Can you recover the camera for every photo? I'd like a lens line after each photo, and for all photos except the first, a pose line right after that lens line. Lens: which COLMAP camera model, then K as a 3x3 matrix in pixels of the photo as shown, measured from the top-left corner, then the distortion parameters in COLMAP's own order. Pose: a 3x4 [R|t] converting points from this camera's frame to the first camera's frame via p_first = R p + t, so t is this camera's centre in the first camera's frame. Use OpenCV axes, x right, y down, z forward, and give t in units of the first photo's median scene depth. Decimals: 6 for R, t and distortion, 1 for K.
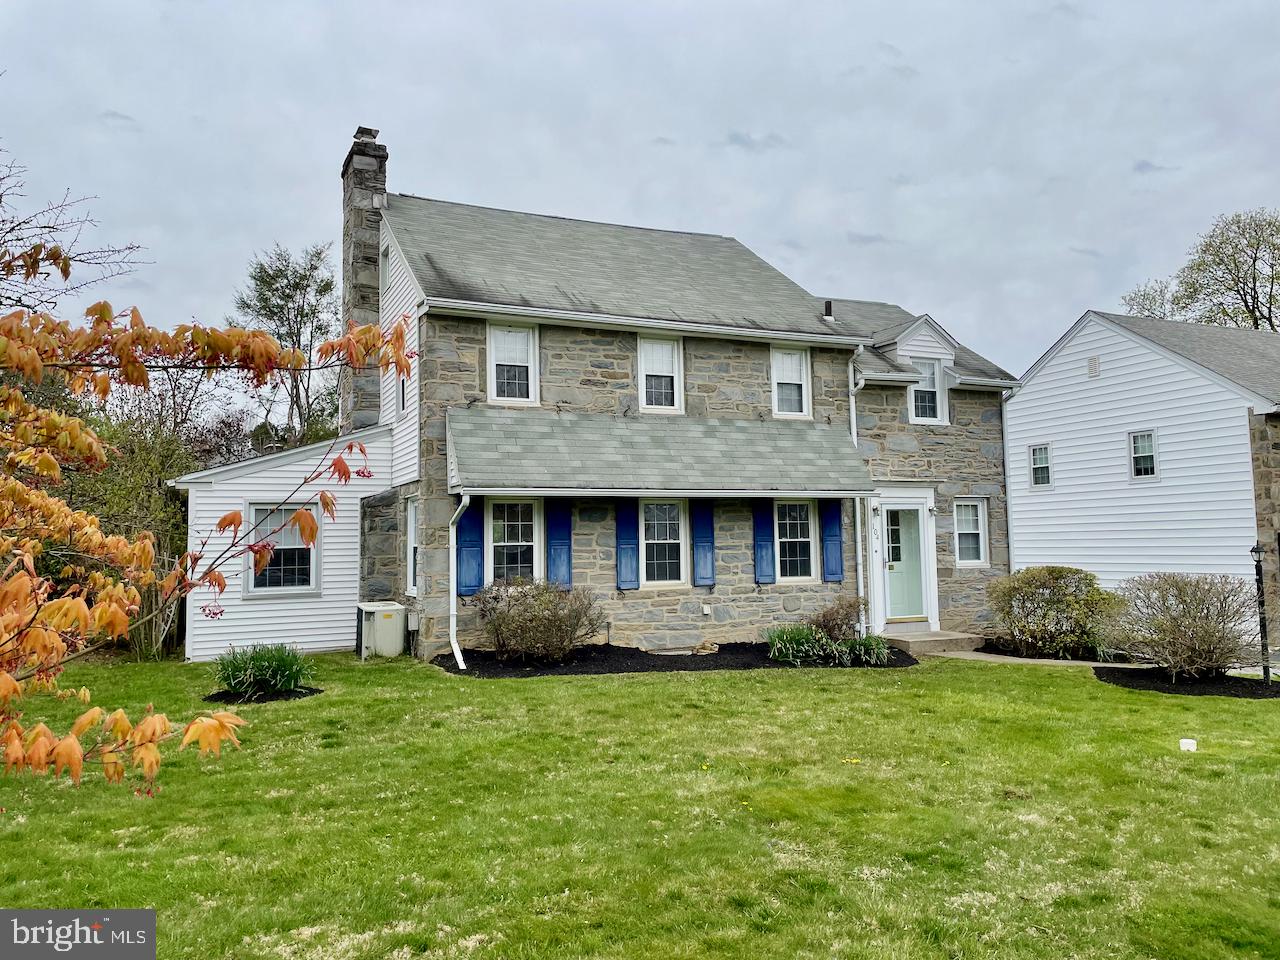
lens RADIAL K [[962.6, 0, 632.3], [0, 962.6, 469.1], [0, 0, 1]] dist [0.078363, -0.014399]
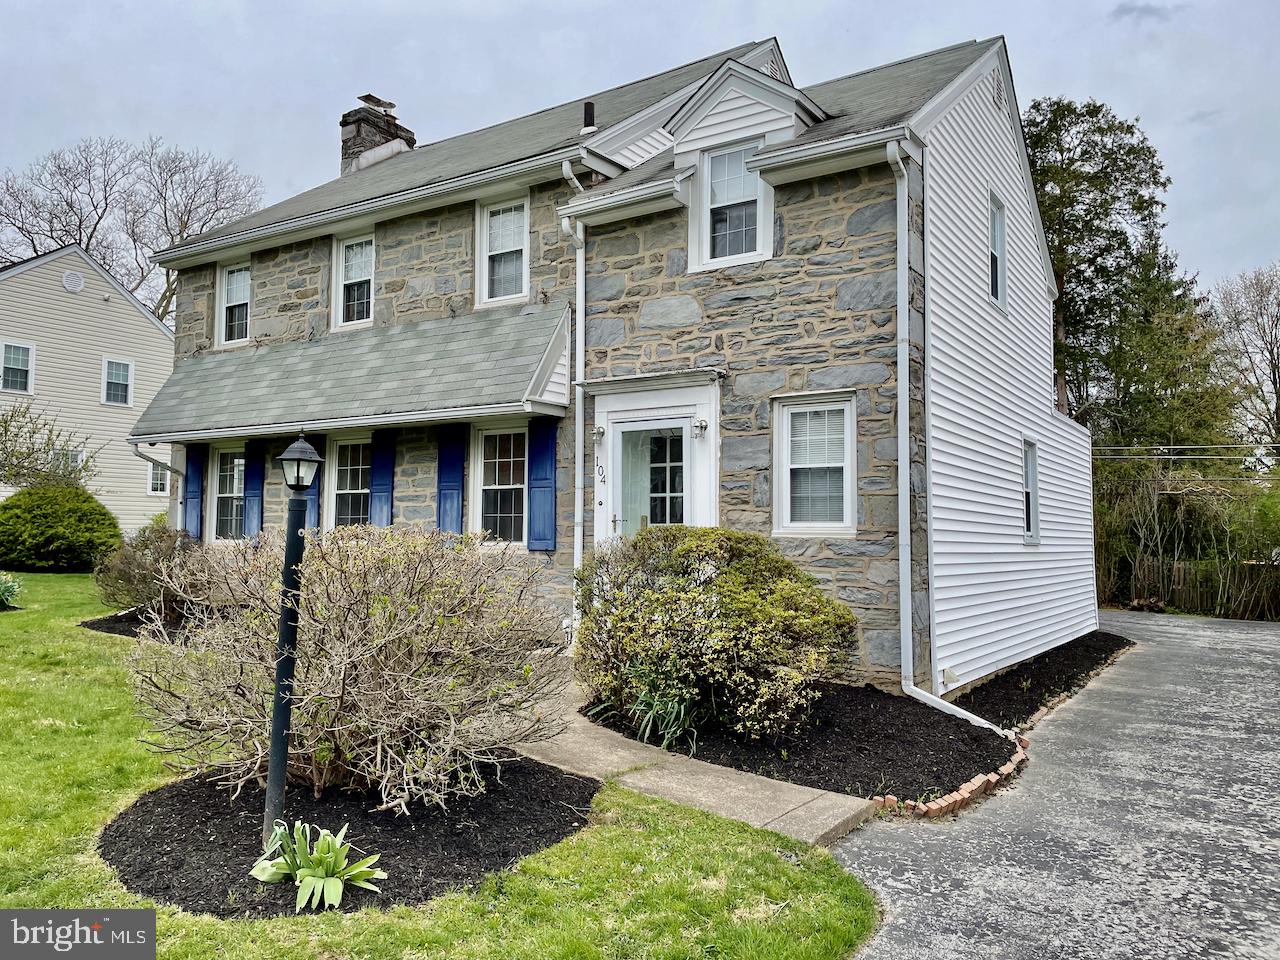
lens RADIAL K [[962.6, 0, 628.2], [0, 962.6, 481.3], [0, 0, 1]] dist [0.078363, -0.014399]
pose [[0.536290, -0.030396, -0.843486, 0.809494], [0.049018, 0.998786, -0.004827, 0.080191], [0.842609, -0.038758, 0.537129, 0.745705]]
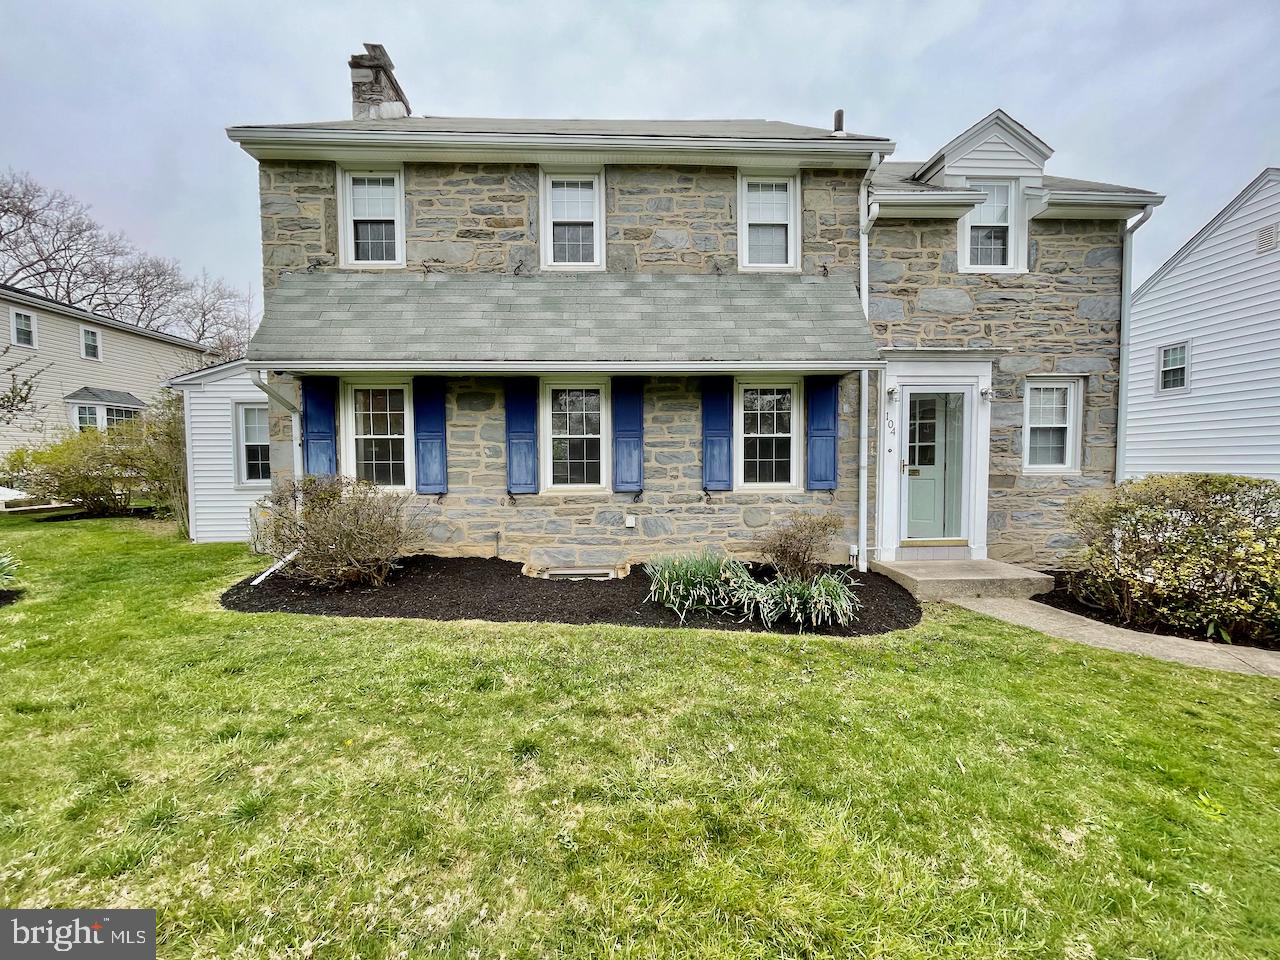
lens RADIAL K [[519.9, 0, 635.4], [0, 519.9, 488.2], [0, 0, 1]] dist [-0.007382, 0.002217]
pose [[0.927269, 0.028672, -0.373296, 0.235689], [0.021431, 0.991364, 0.129379, 0.062031], [0.373782, -0.127969, 0.918646, 0.600653]]
